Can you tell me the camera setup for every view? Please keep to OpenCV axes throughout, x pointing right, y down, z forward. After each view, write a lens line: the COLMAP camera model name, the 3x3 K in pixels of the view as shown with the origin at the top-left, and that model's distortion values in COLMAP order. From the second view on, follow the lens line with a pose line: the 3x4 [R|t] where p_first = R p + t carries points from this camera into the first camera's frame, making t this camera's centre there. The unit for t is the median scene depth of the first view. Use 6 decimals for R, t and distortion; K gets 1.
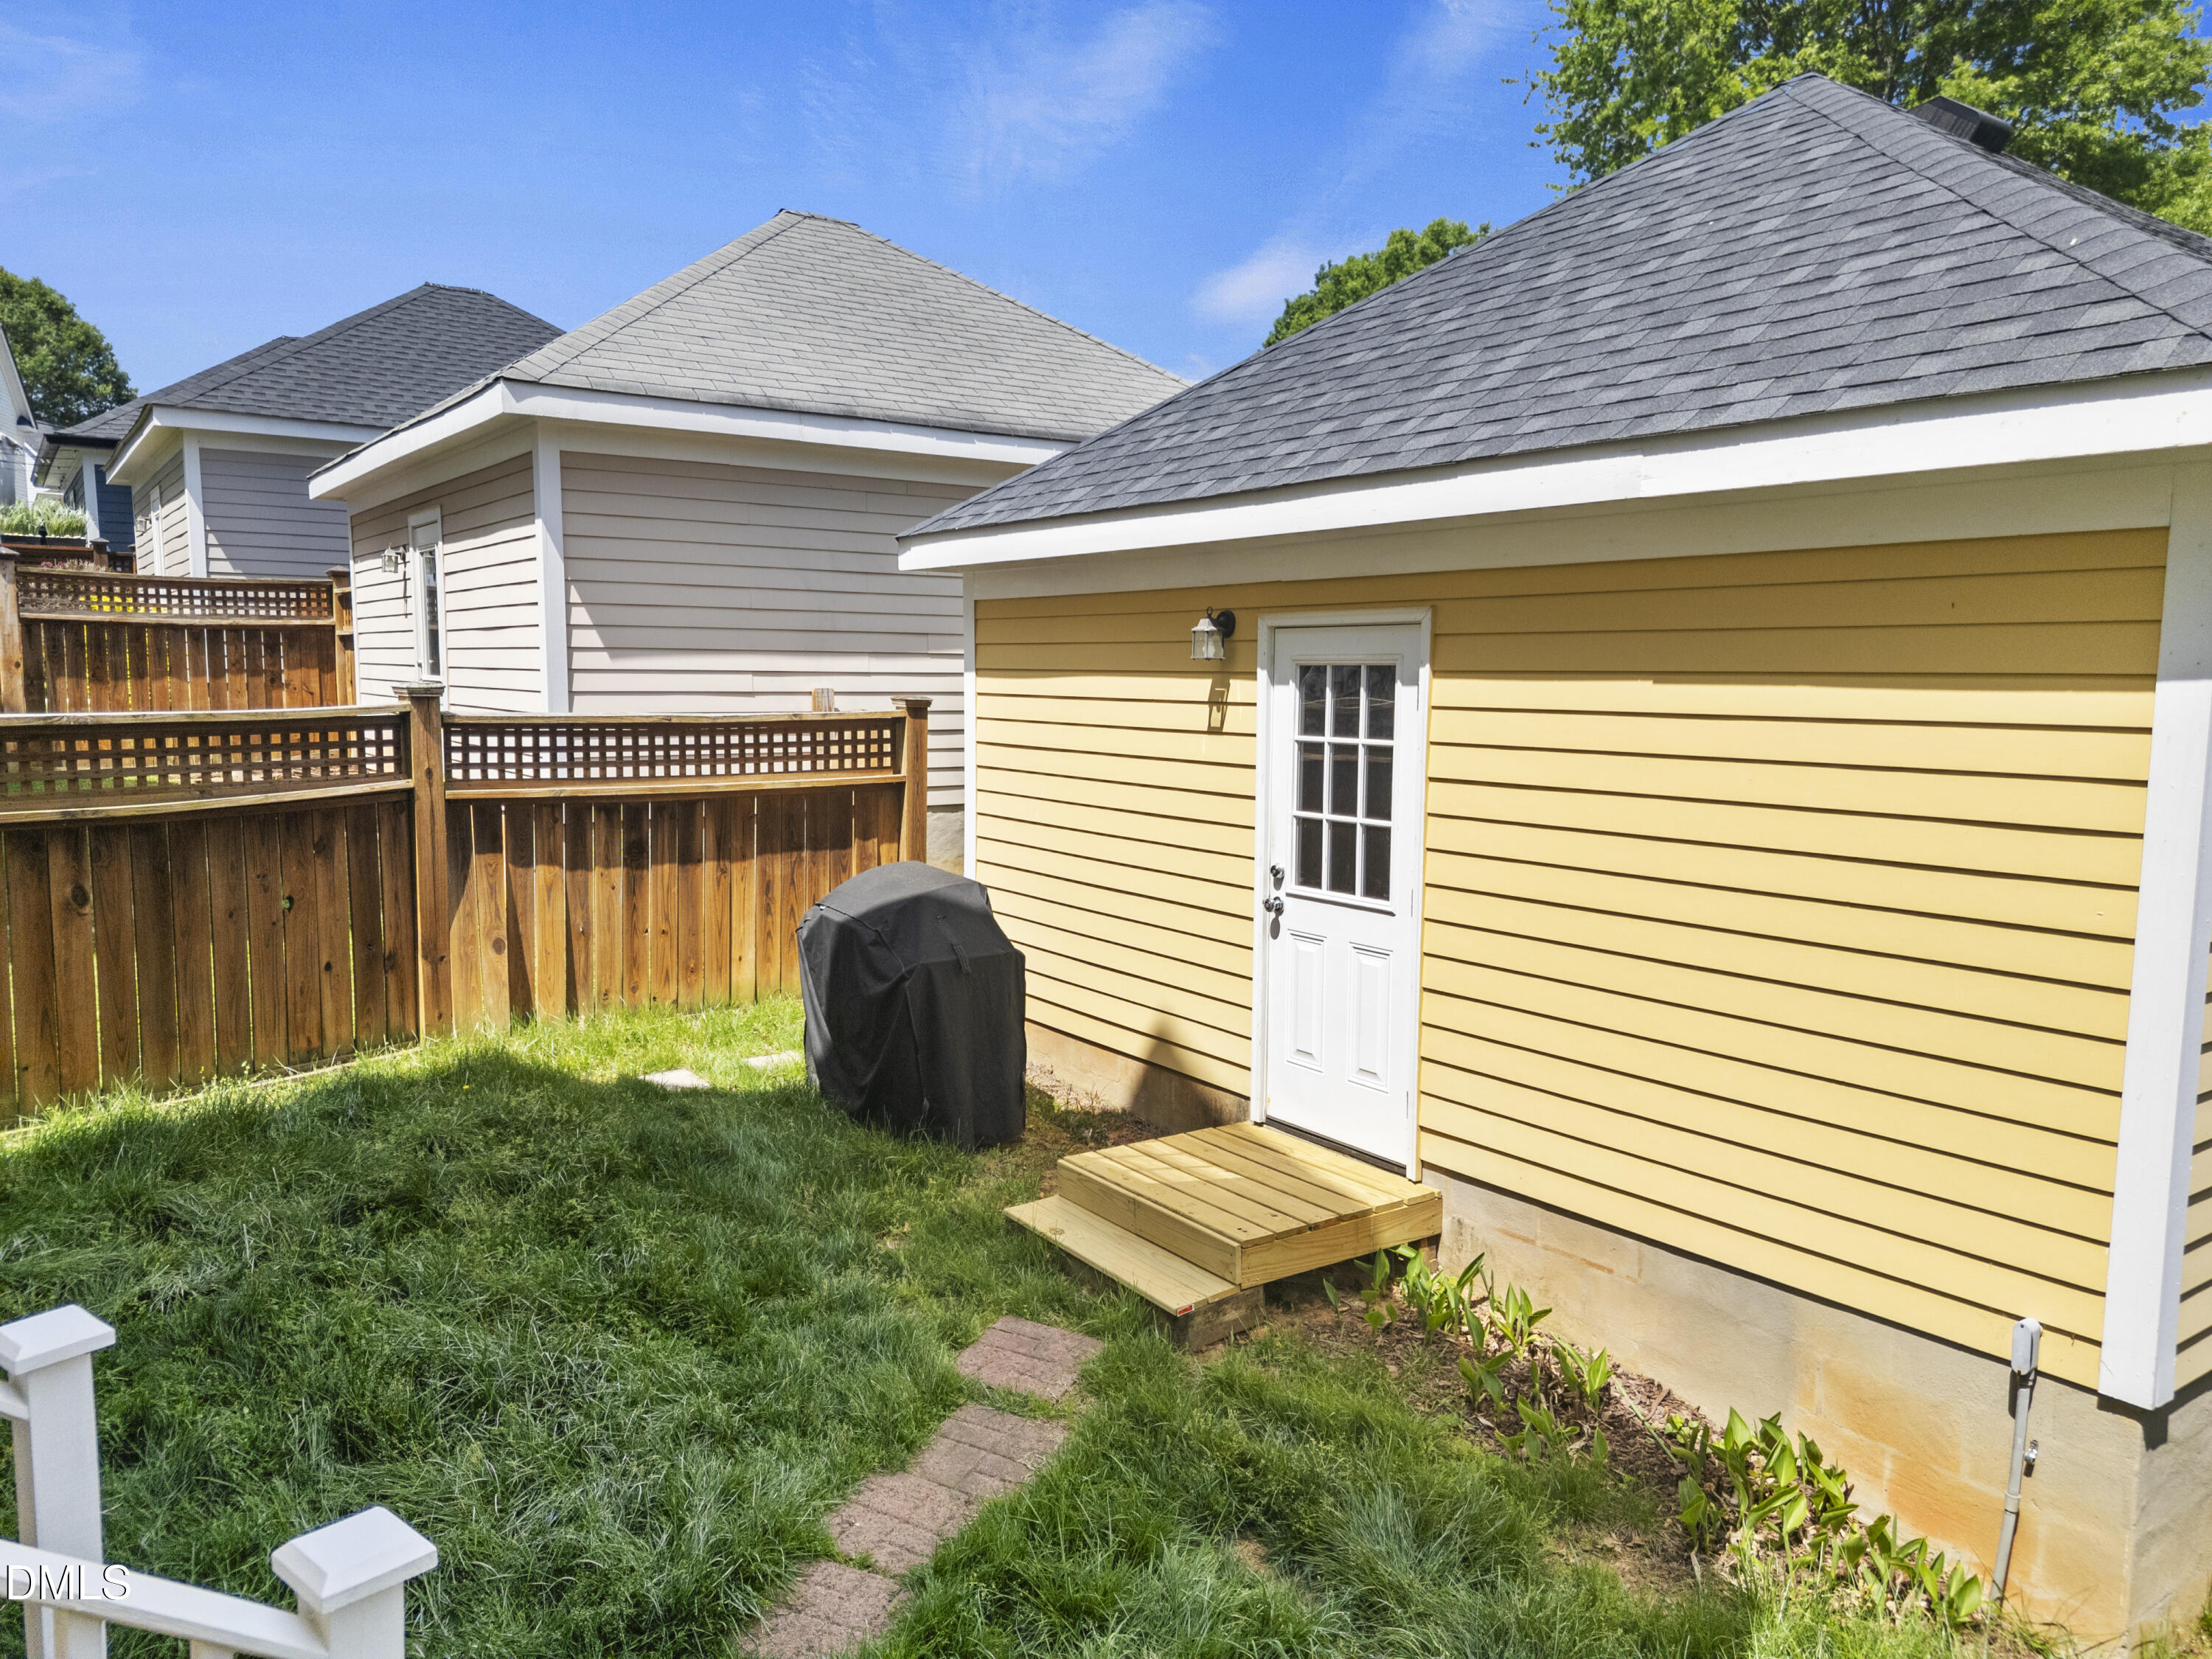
lens RADIAL K [[1591.4, 0, 1106.0], [0, 1591.4, 829.5], [0, 0, 1]] dist [0.003171, -0.000537]
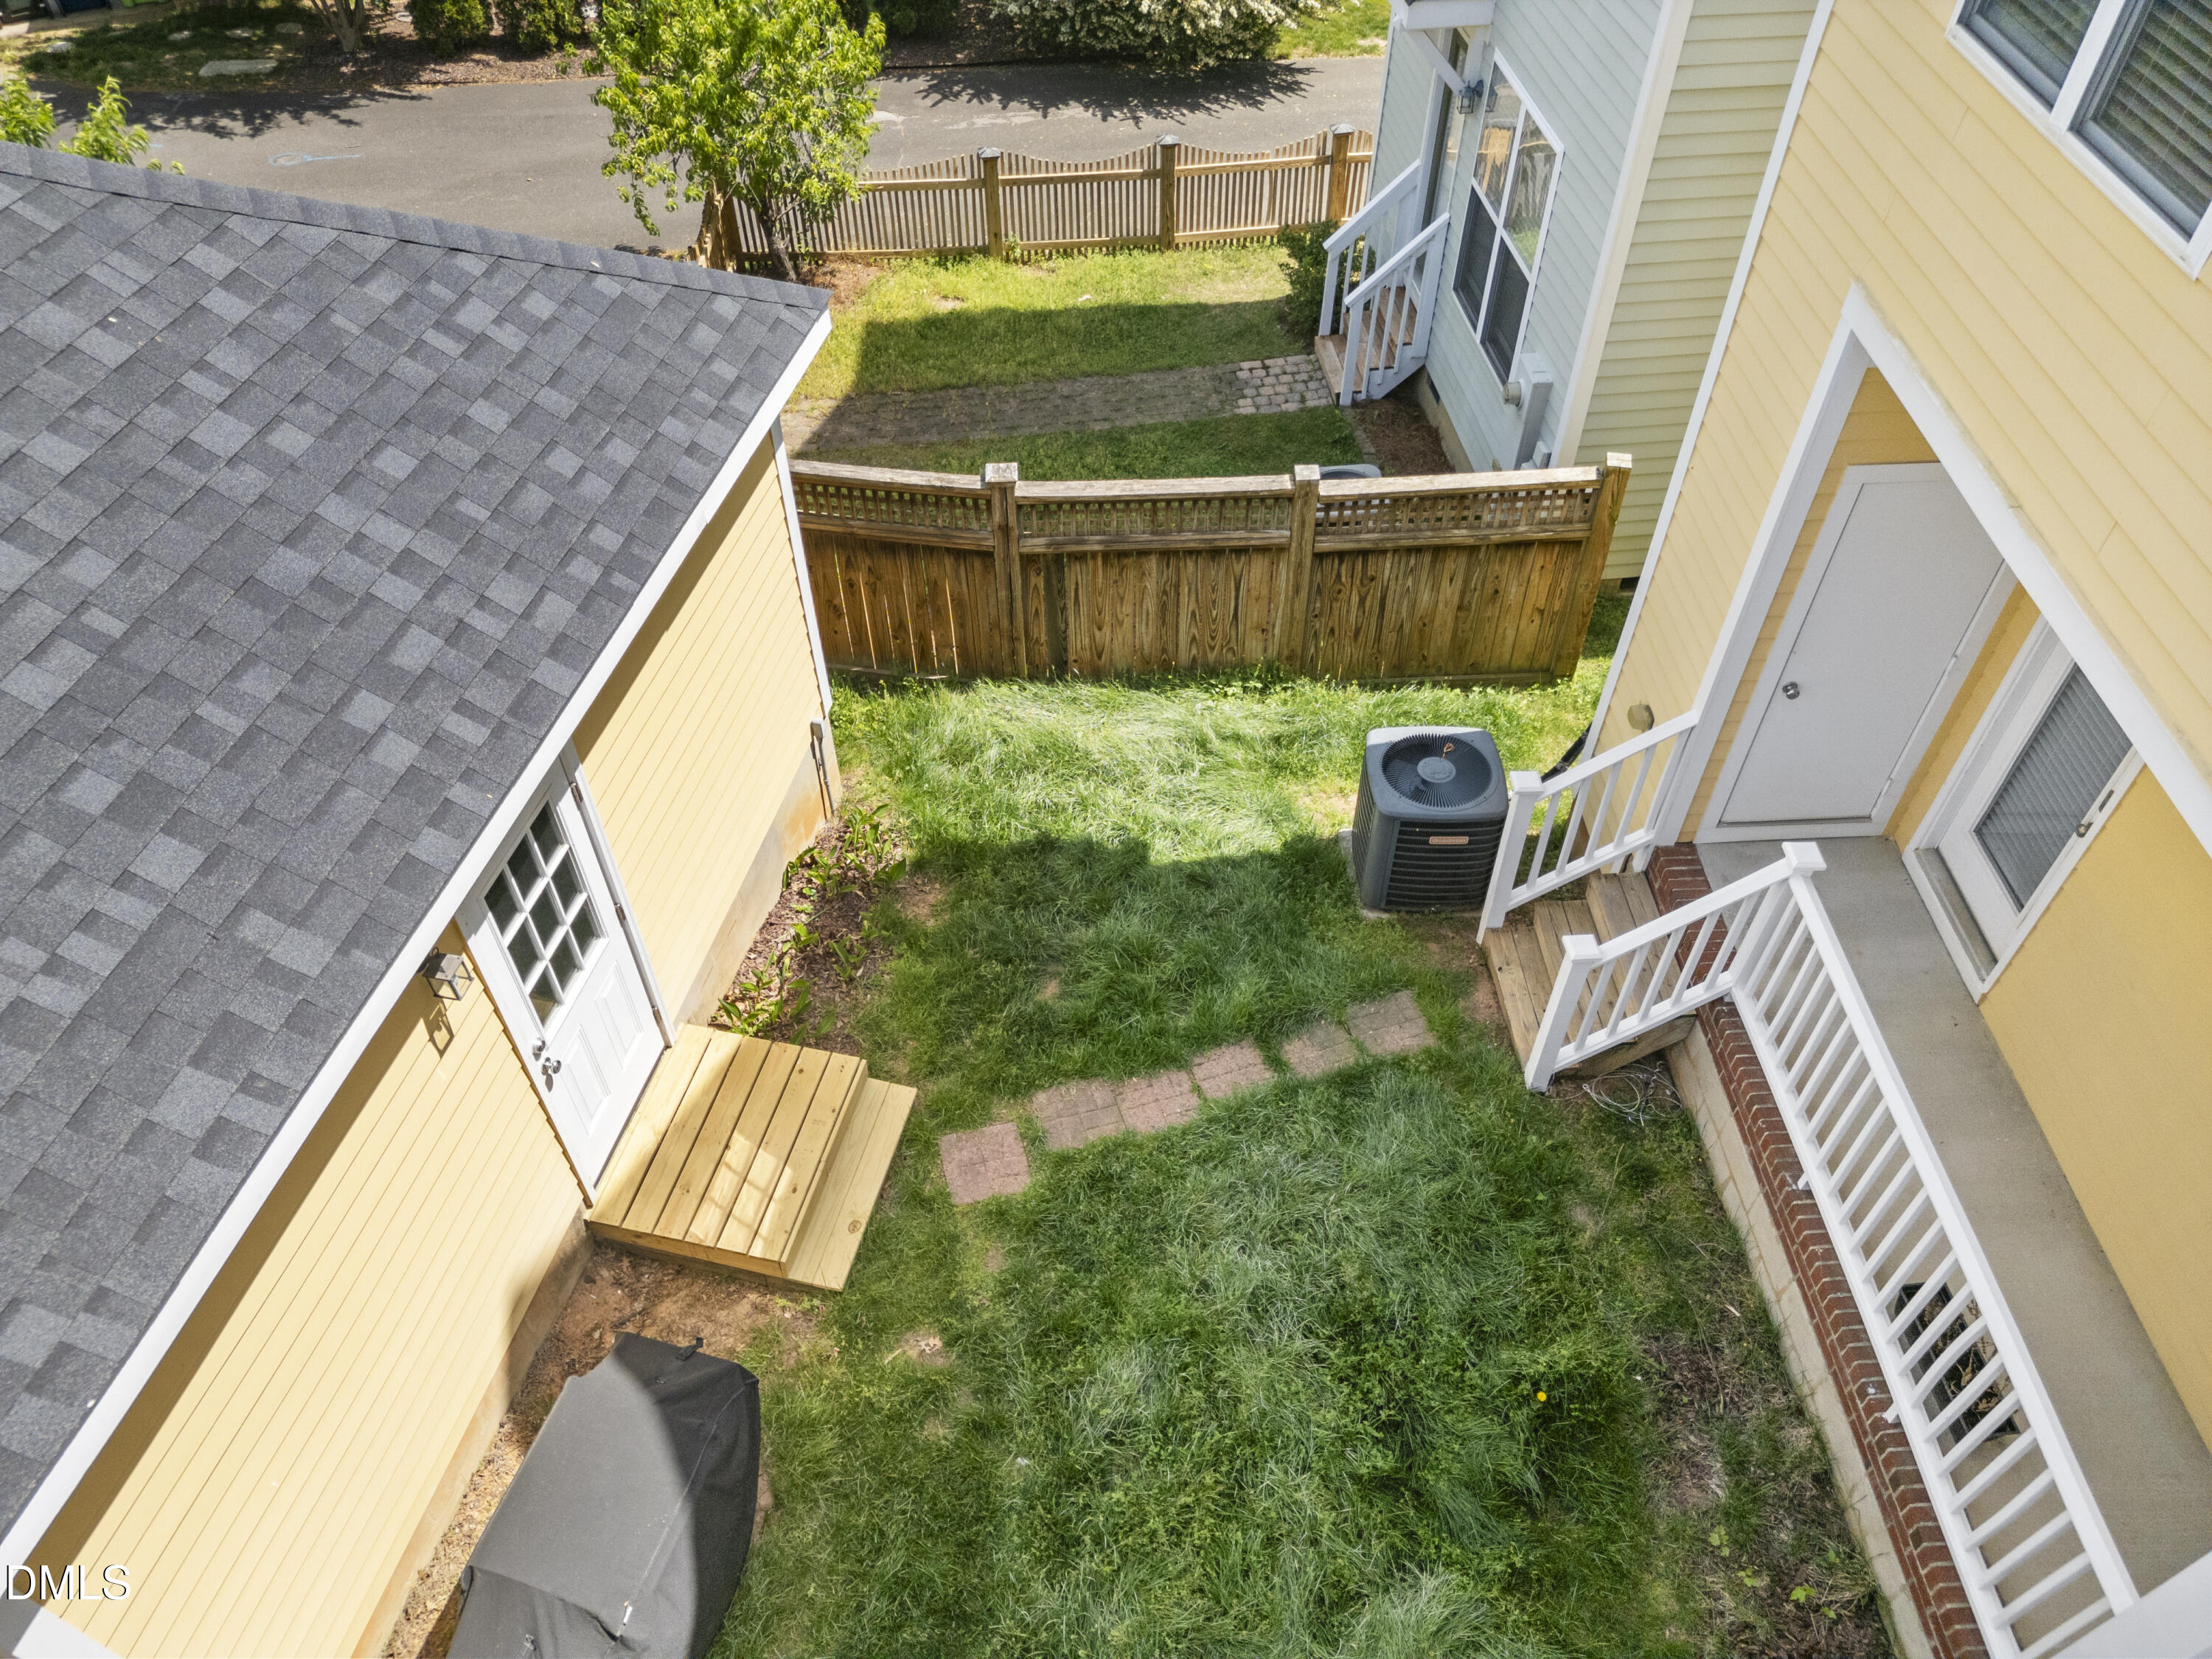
lens RADIAL K [[1591.4, 0, 1106.0], [0, 1591.4, 829.5], [0, 0, 1]] dist [0.003171, -0.000537]
pose [[-0.671931, -0.553270, 0.492343, -0.639484], [0.071543, 0.613179, 0.786698, -0.957623], [-0.737150, 0.563830, -0.372431, 1.201414]]
